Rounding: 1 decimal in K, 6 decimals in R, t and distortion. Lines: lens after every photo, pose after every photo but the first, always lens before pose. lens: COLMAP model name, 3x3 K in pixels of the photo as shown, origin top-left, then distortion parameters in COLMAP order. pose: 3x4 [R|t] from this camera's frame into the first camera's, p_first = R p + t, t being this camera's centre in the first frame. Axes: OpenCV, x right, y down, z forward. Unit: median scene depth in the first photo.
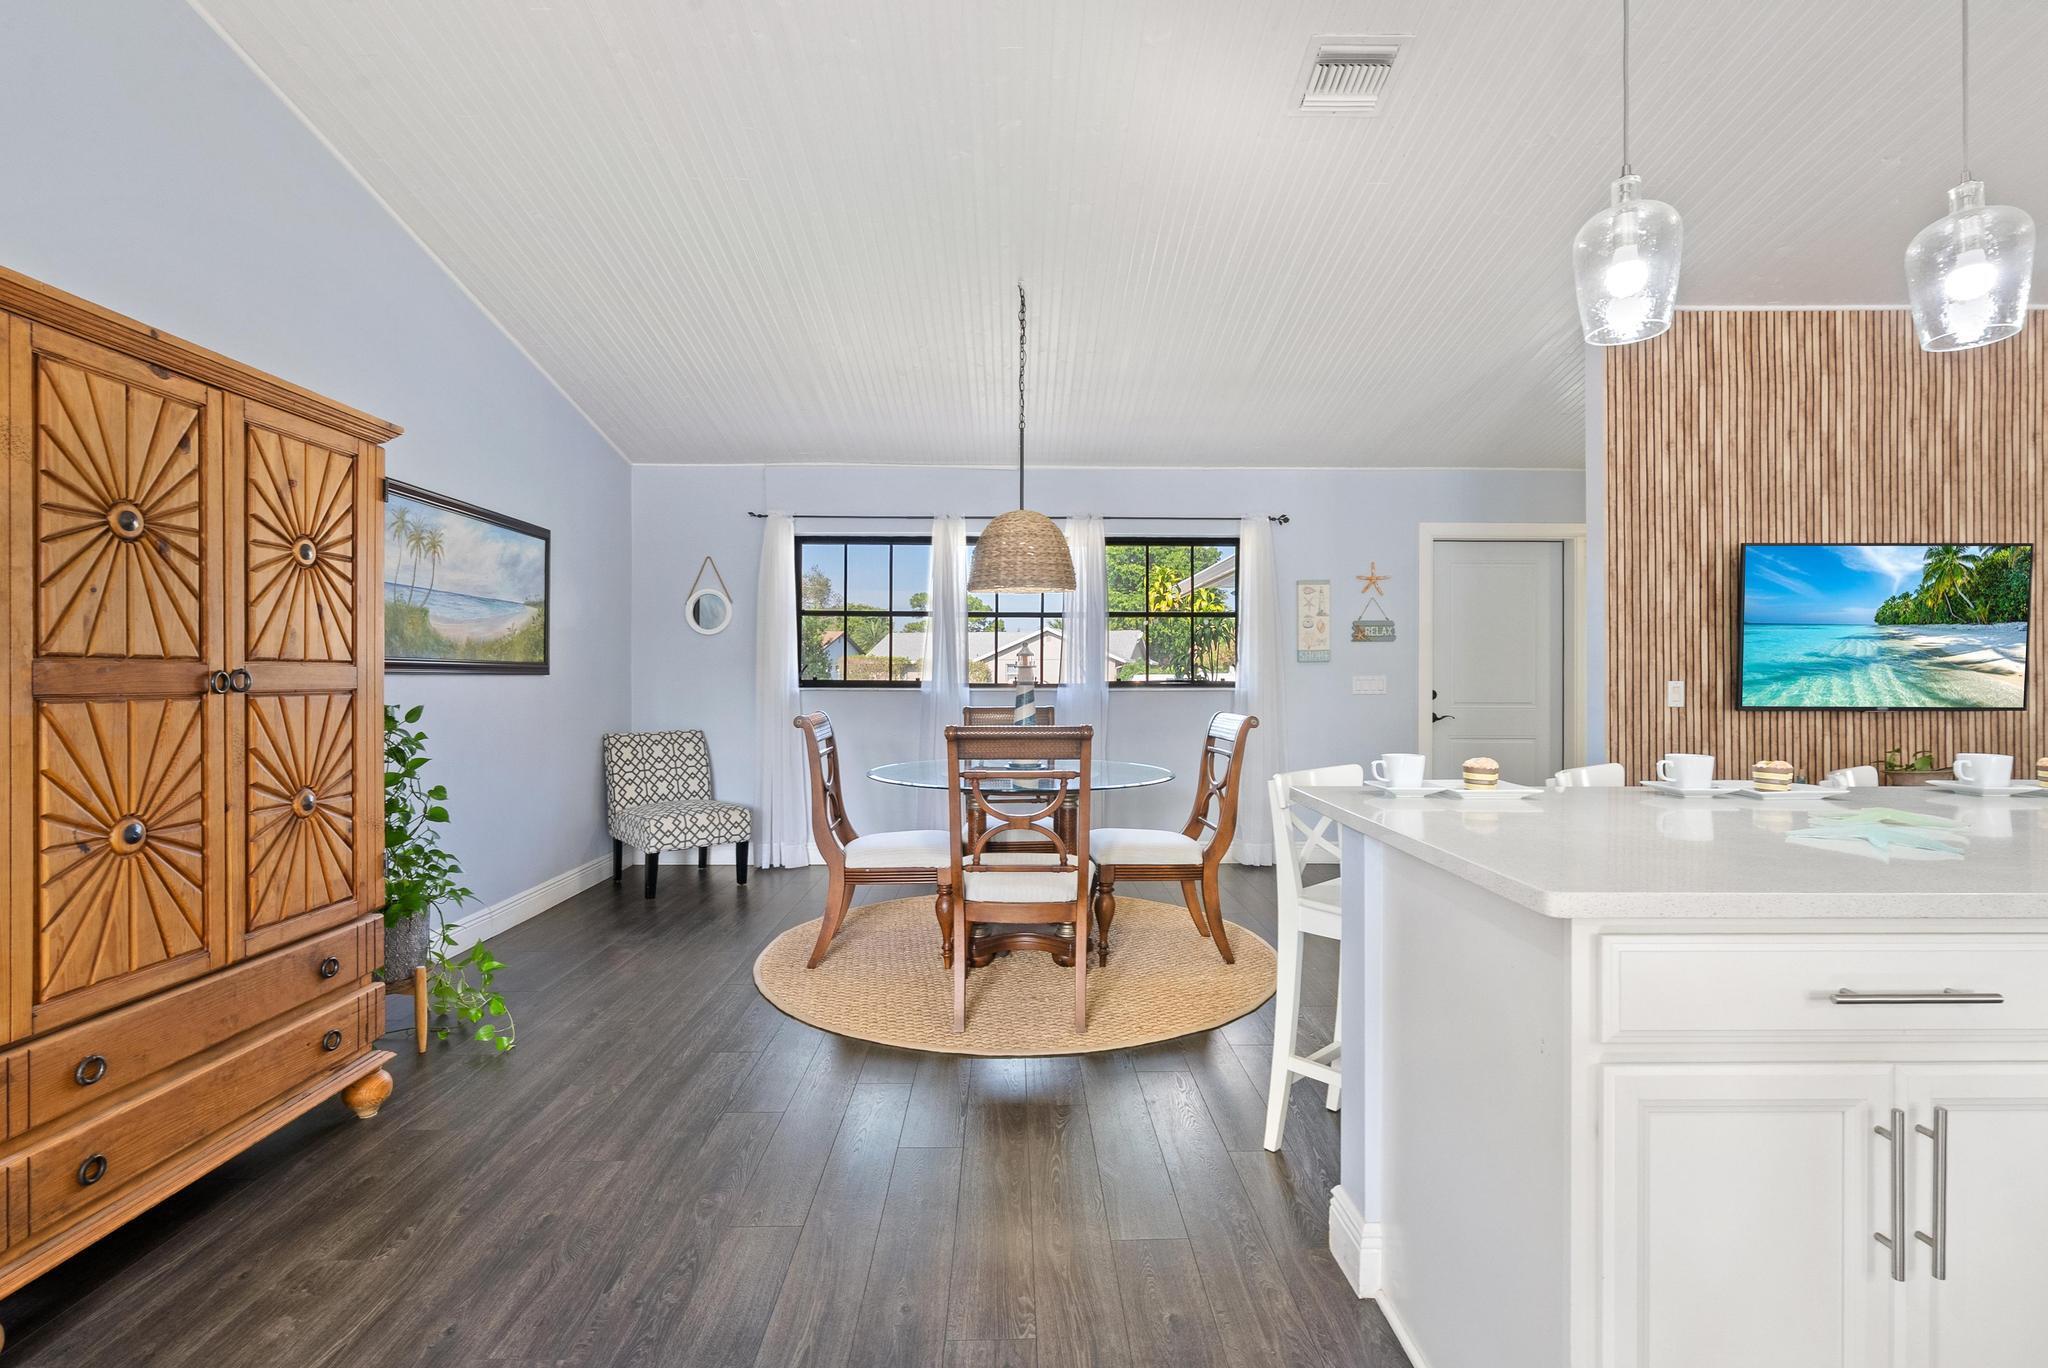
lens RADIAL K [[941.9, 0, 1026.8], [0, 941.9, 674.0], [0, 0, 1]] dist [-0.002216, 0.001365]
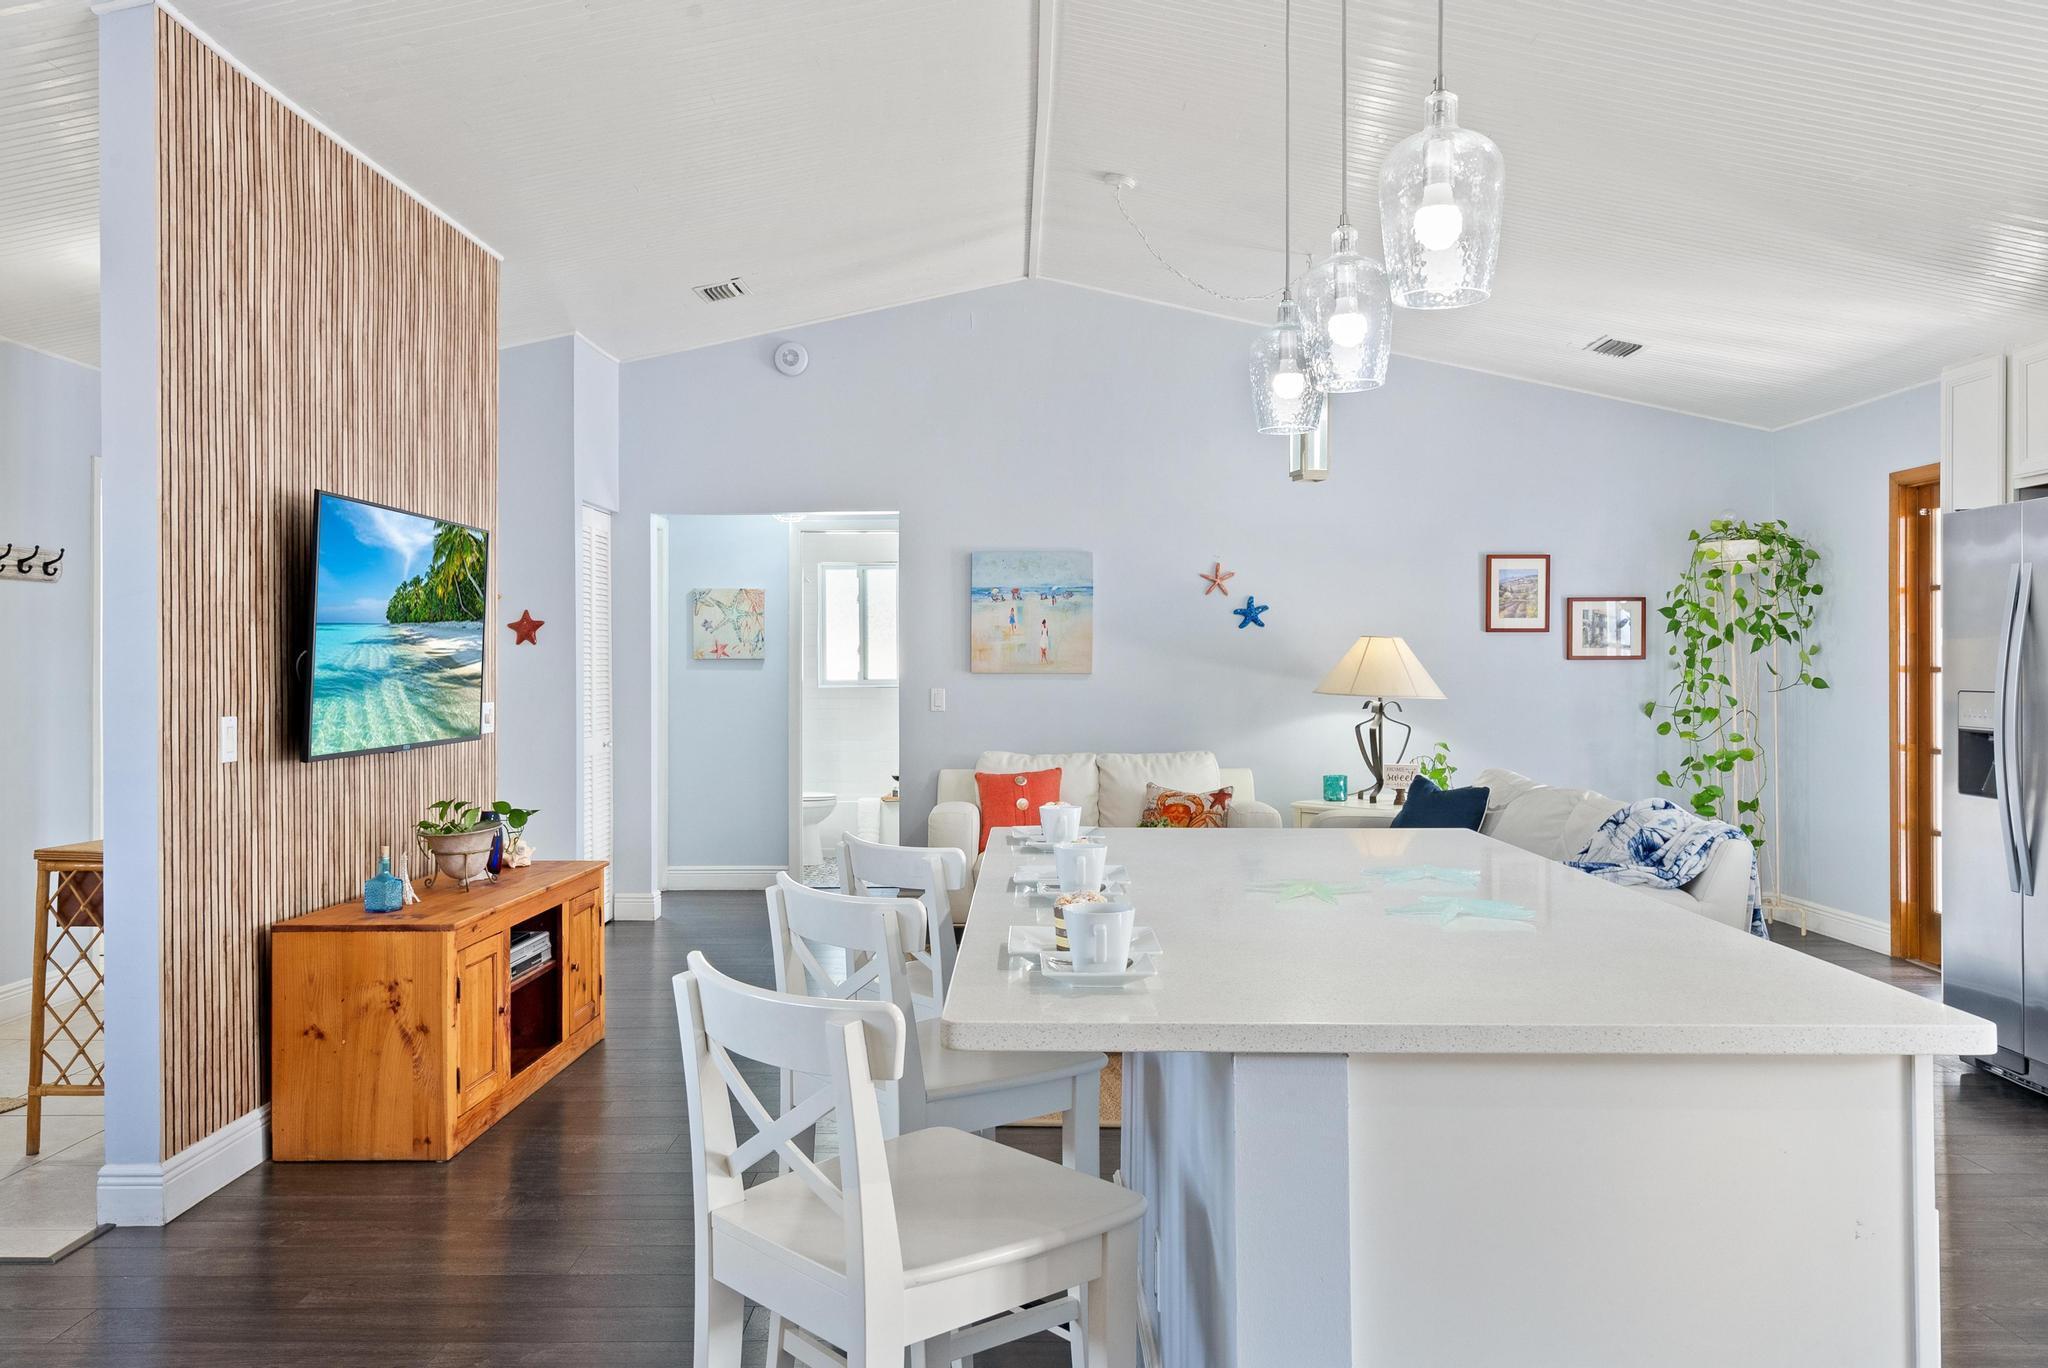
lens RADIAL K [[1543.6, 0, 1026.3], [0, 1543.6, 660.3], [0, 0, 1]] dist [0.009548, 0.002738]
pose [[0.015734, 0.002601, 0.999873, -0.234581], [-0.002789, 0.999993, -0.002557, -0.025250], [-0.999872, -0.002748, 0.015741, 0.505661]]
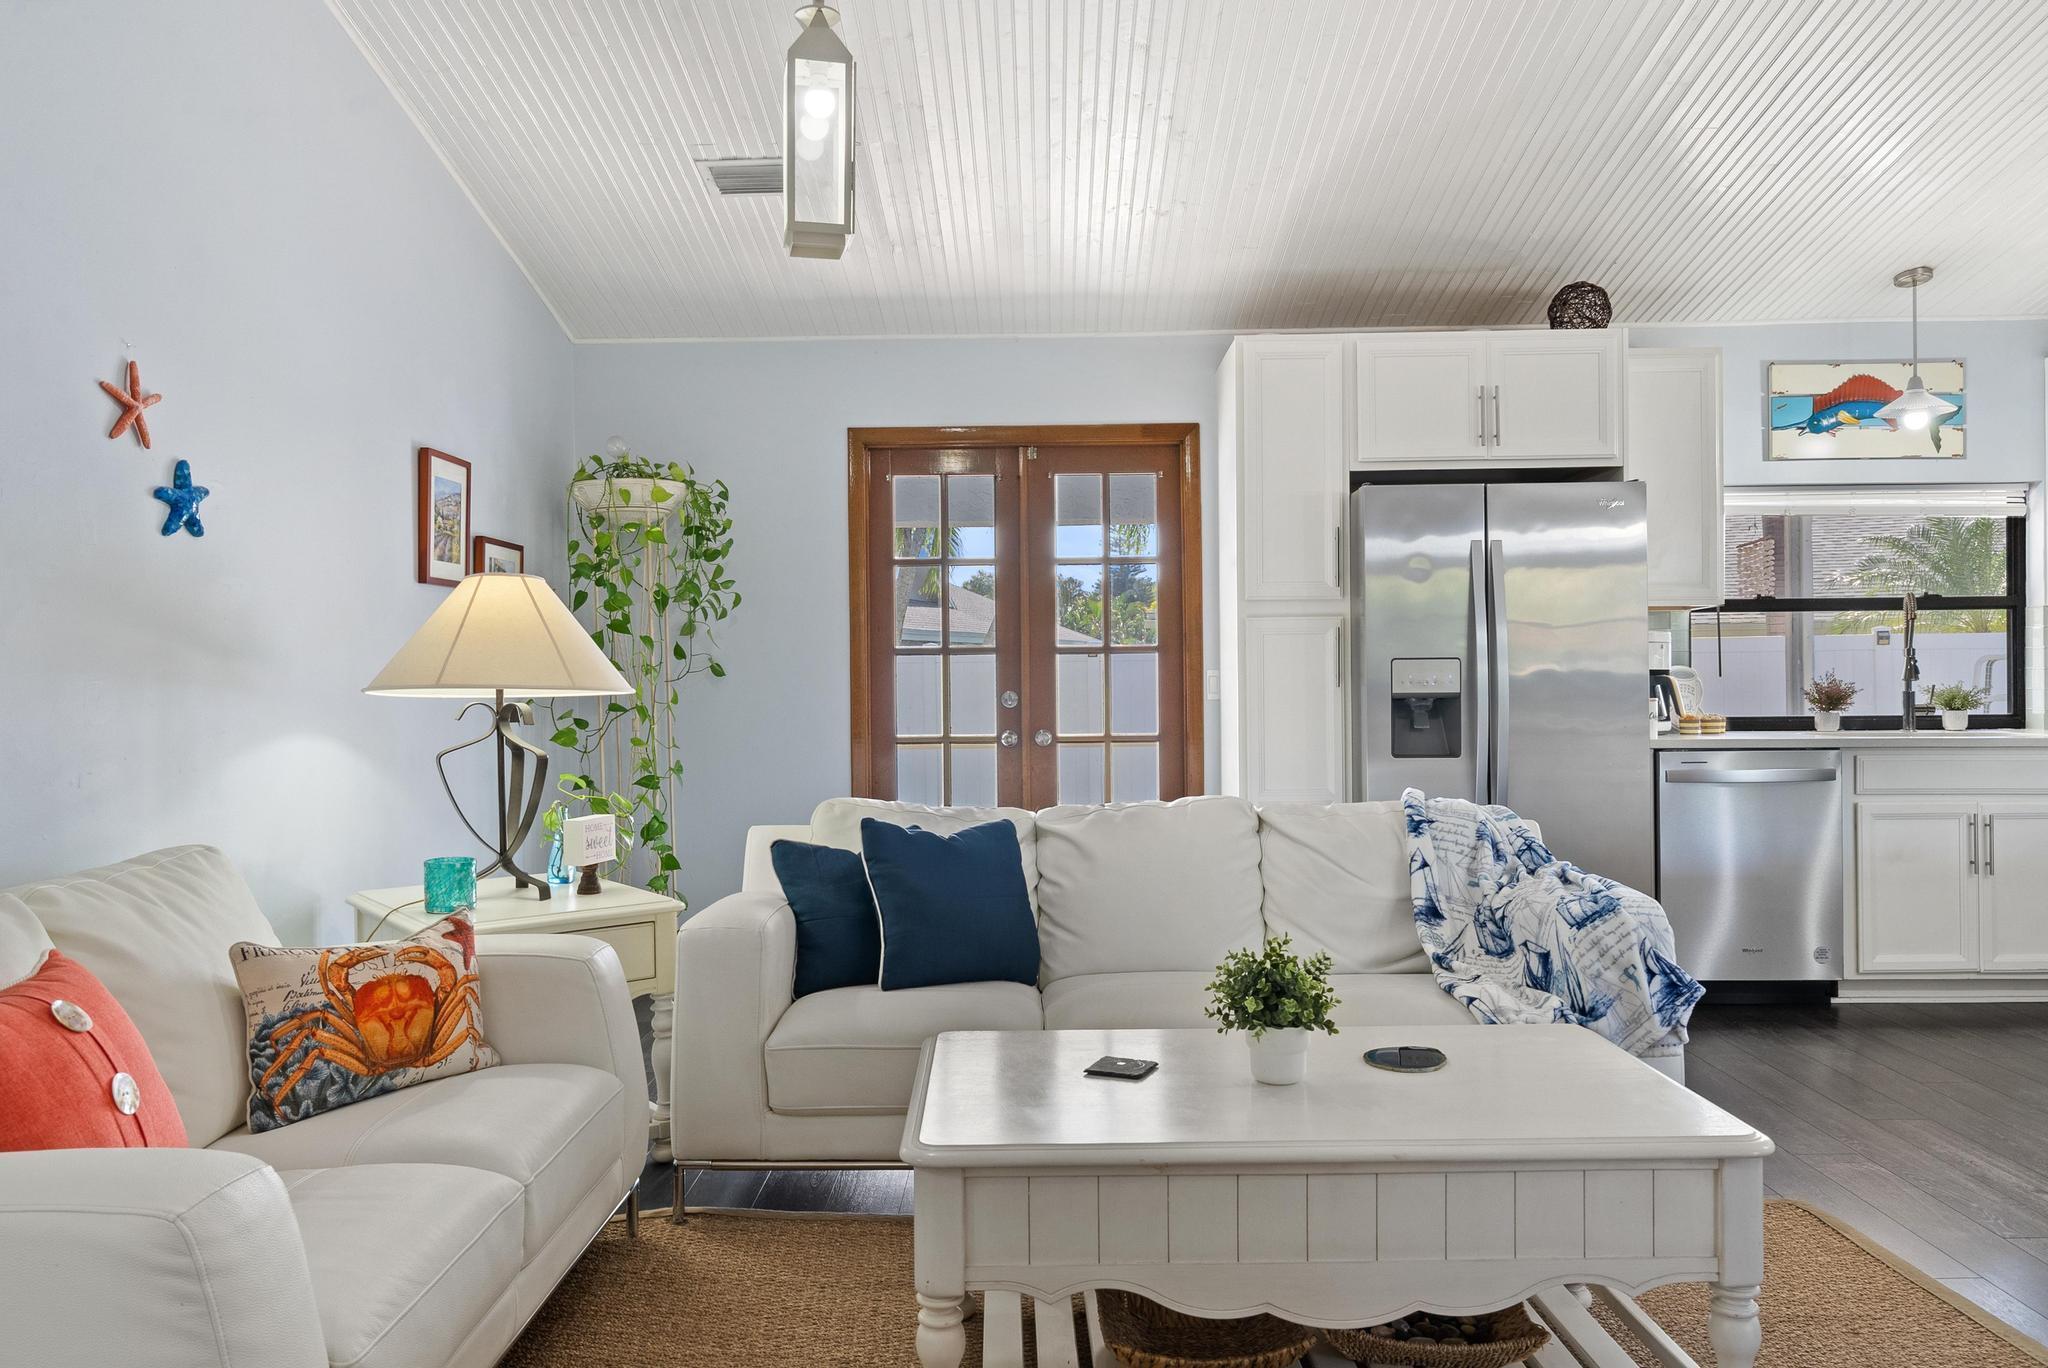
lens RADIAL K [[1494.3, 0, 1024.0], [0, 1494.3, 684.0], [0, 0, 1]] dist [0.011818, 0.001677]
pose [[-0.999539, 0.011862, 0.027939, 1.201603], [0.011949, 0.999924, 0.002943, 0.005735], [-0.027902, 0.003275, -0.999605, 0.997565]]
